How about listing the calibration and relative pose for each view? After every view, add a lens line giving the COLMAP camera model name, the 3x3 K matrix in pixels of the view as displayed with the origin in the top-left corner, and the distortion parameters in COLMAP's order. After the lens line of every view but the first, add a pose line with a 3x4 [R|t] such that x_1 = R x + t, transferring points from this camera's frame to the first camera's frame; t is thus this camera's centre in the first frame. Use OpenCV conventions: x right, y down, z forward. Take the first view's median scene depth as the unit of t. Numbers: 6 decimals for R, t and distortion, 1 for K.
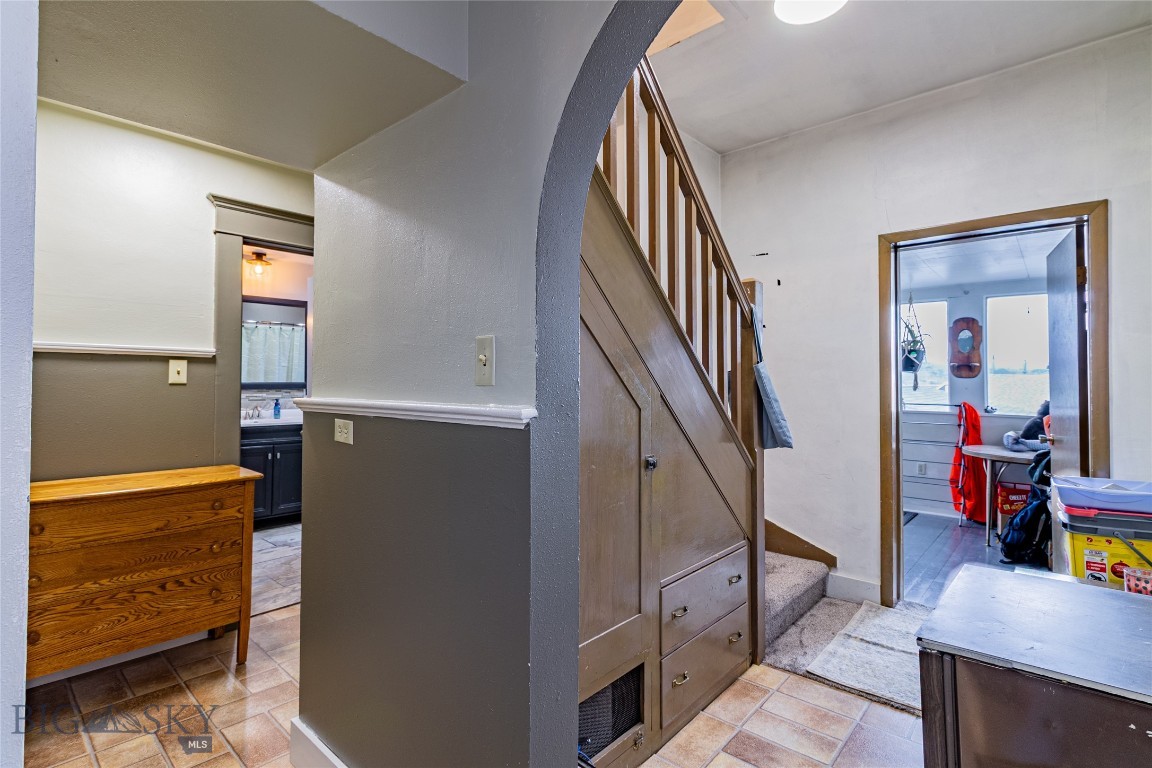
lens RADIAL K [[532.7, 0, 583.8], [0, 532.7, 368.4], [0, 0, 1]] dist [0.000560, 0.000175]
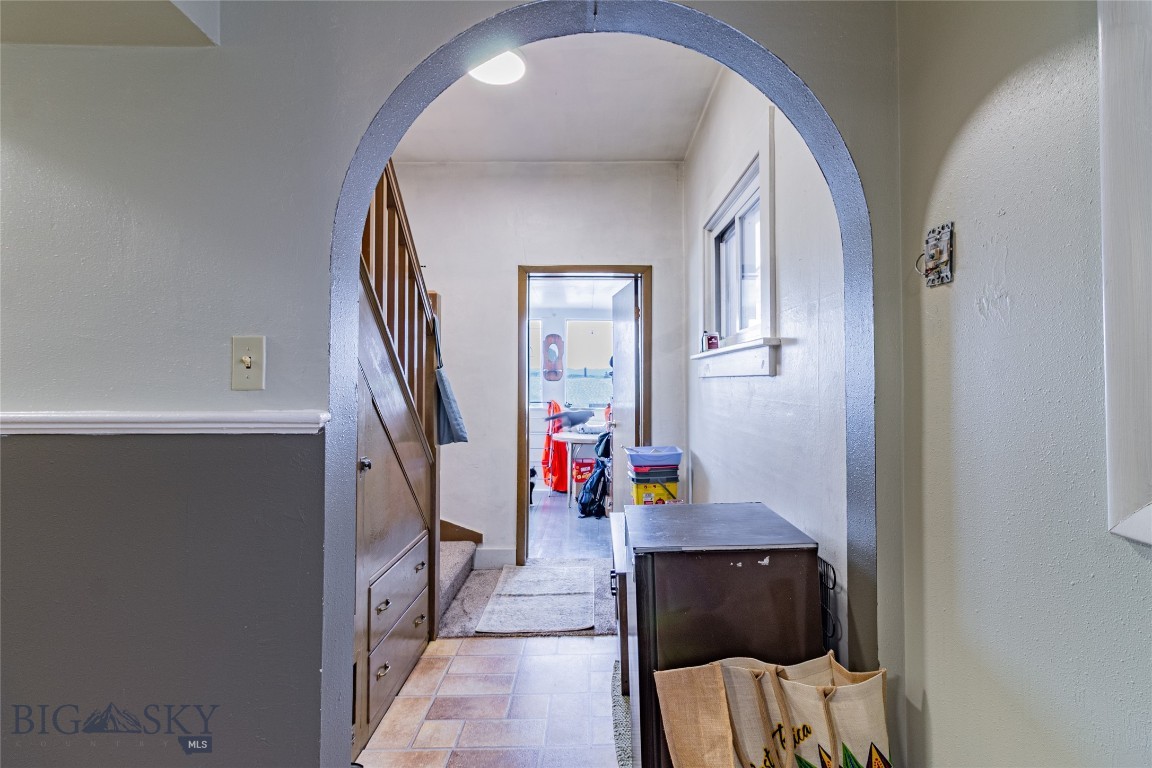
lens RADIAL K [[532.7, 0, 583.8], [0, 532.7, 368.4], [0, 0, 1]] dist [0.000560, 0.000175]
pose [[0.750874, 0.019207, 0.660166, -0.170725], [-0.017255, 0.999806, -0.009462, -0.002547], [-0.660220, -0.004286, 0.751060, -0.029034]]
